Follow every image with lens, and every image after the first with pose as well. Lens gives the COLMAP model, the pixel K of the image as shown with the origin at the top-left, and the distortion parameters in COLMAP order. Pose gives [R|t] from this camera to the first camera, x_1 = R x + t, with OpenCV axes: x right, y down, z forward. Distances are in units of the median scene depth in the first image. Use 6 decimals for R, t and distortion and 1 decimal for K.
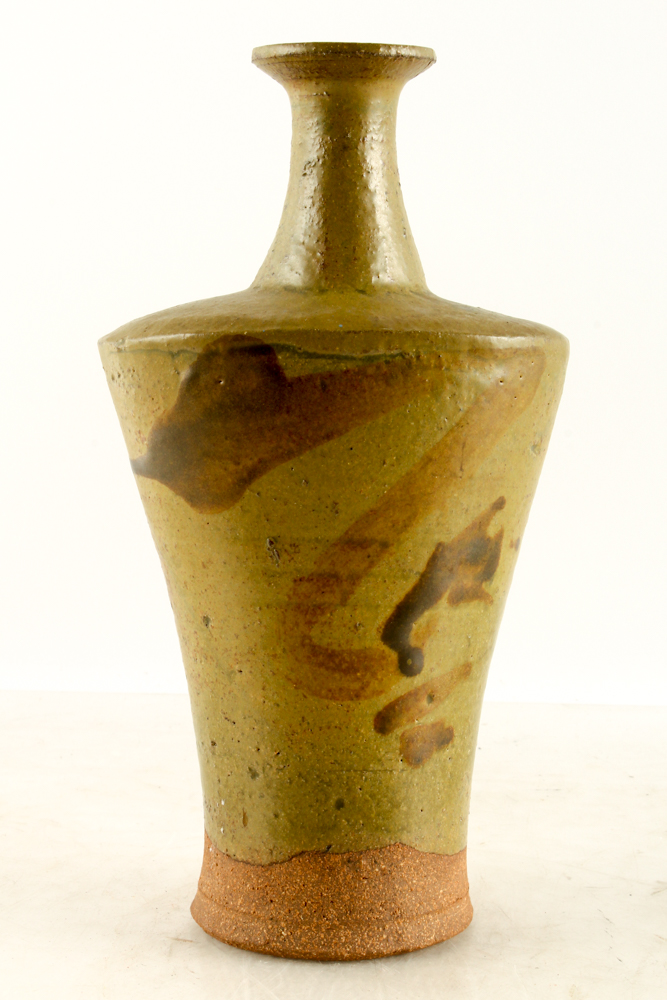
lens RADIAL K [[2622.7, 0, 328.7], [0, 2622.7, 501.7], [0, 0, 1]] dist [-0.087623, 0.000000]
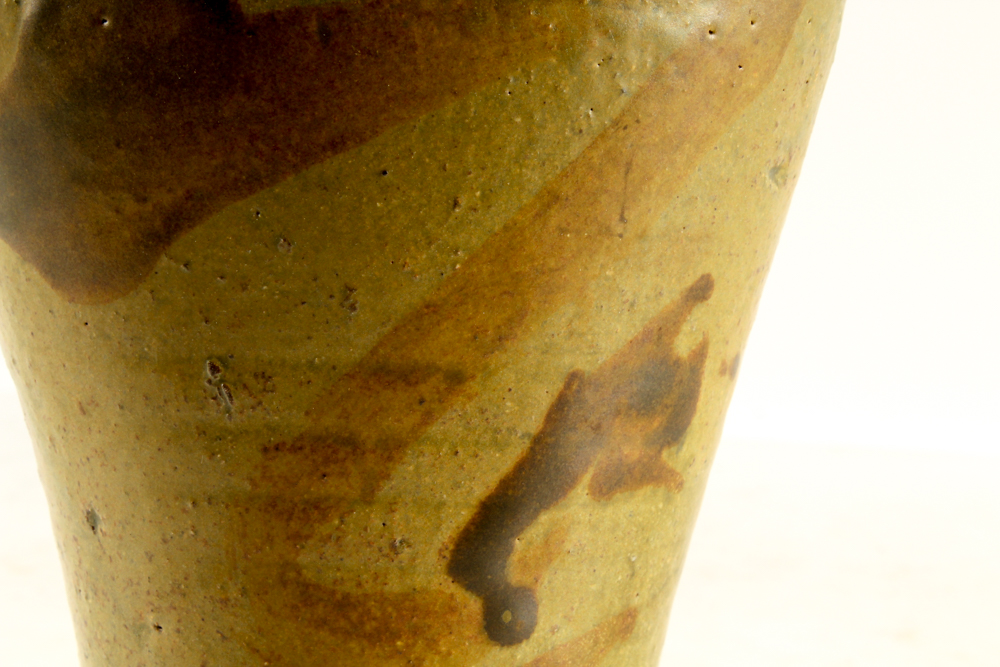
lens RADIAL K [[2243.8, 0, 506.7], [0, 2243.8, 334.5], [0, 0, 1]] dist [0.069435, 0.000000]
pose [[0.999814, 0.016470, -0.010019, 0.034227], [-0.015720, 0.997366, 0.070808, -0.019842], [0.011159, -0.070637, 0.997440, 0.596319]]
